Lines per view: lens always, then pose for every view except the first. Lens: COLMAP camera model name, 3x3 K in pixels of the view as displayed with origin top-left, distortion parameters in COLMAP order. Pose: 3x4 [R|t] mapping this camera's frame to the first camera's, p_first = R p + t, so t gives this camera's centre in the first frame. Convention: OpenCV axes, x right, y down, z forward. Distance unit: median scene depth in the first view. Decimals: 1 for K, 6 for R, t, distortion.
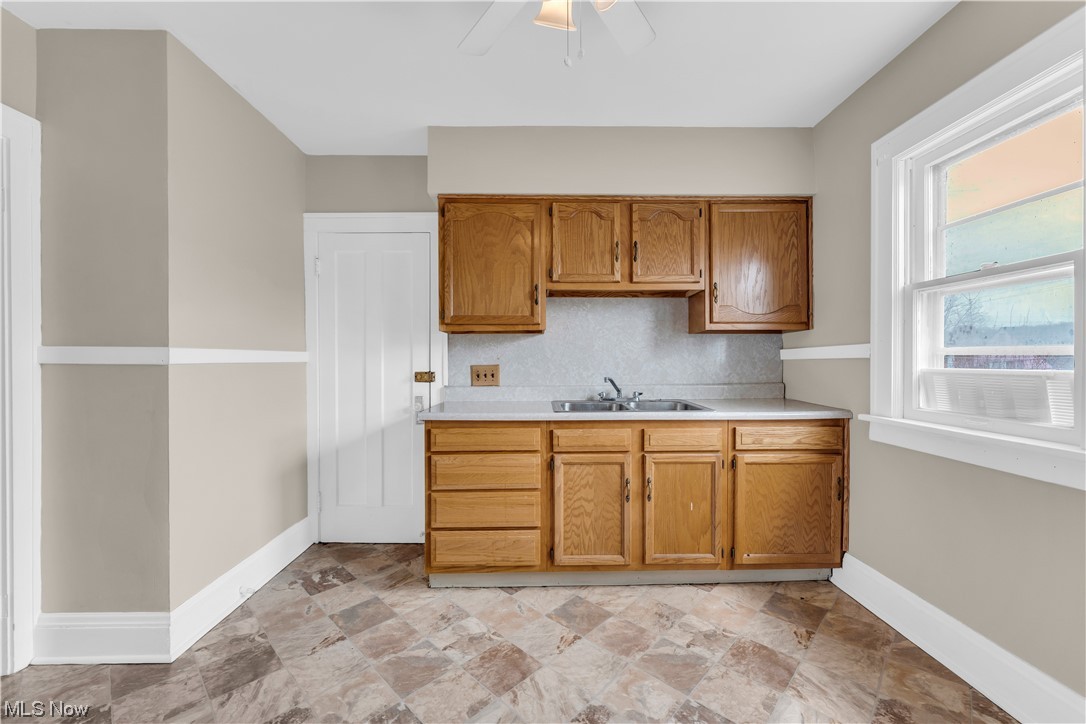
lens RADIAL K [[436.2, 0, 543.0], [0, 436.2, 362.0], [0, 0, 1]] dist [0.000280, 0.000208]
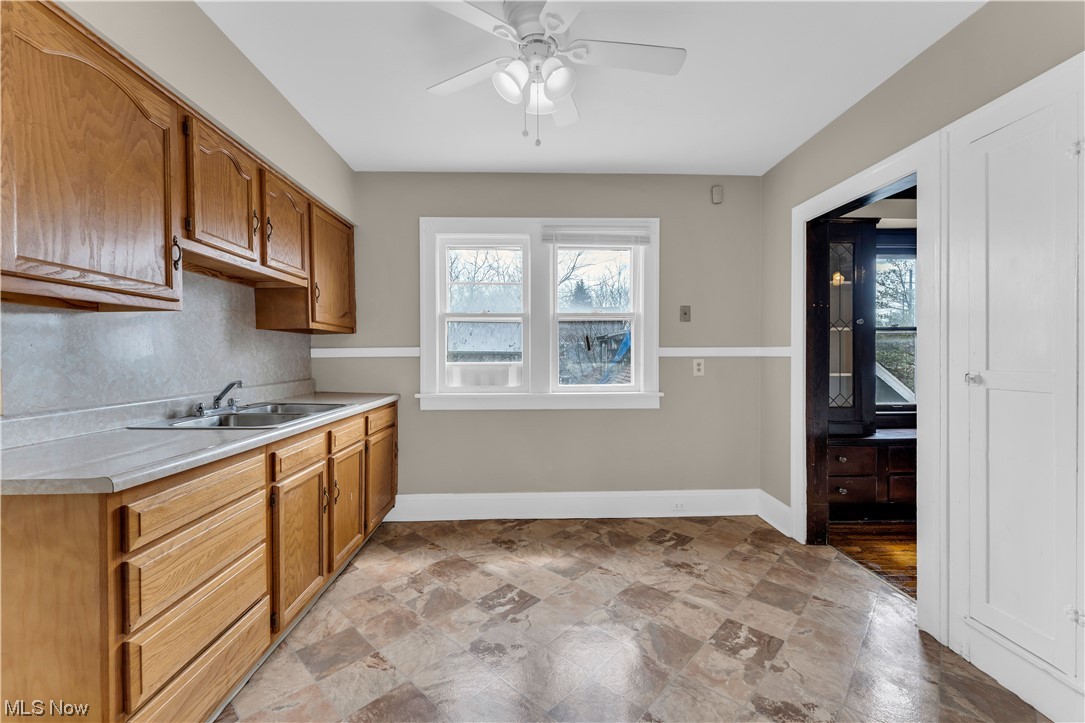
lens RADIAL K [[435.7, 0, 542.5], [0, 435.7, 361.5], [0, 0, 1]] dist [0.000788, -0.000146]
pose [[-0.015894, -0.009336, 0.999830, -0.725471], [0.005674, 0.999939, 0.009427, -0.004121], [-0.999858, 0.005823, -0.015840, 0.553366]]
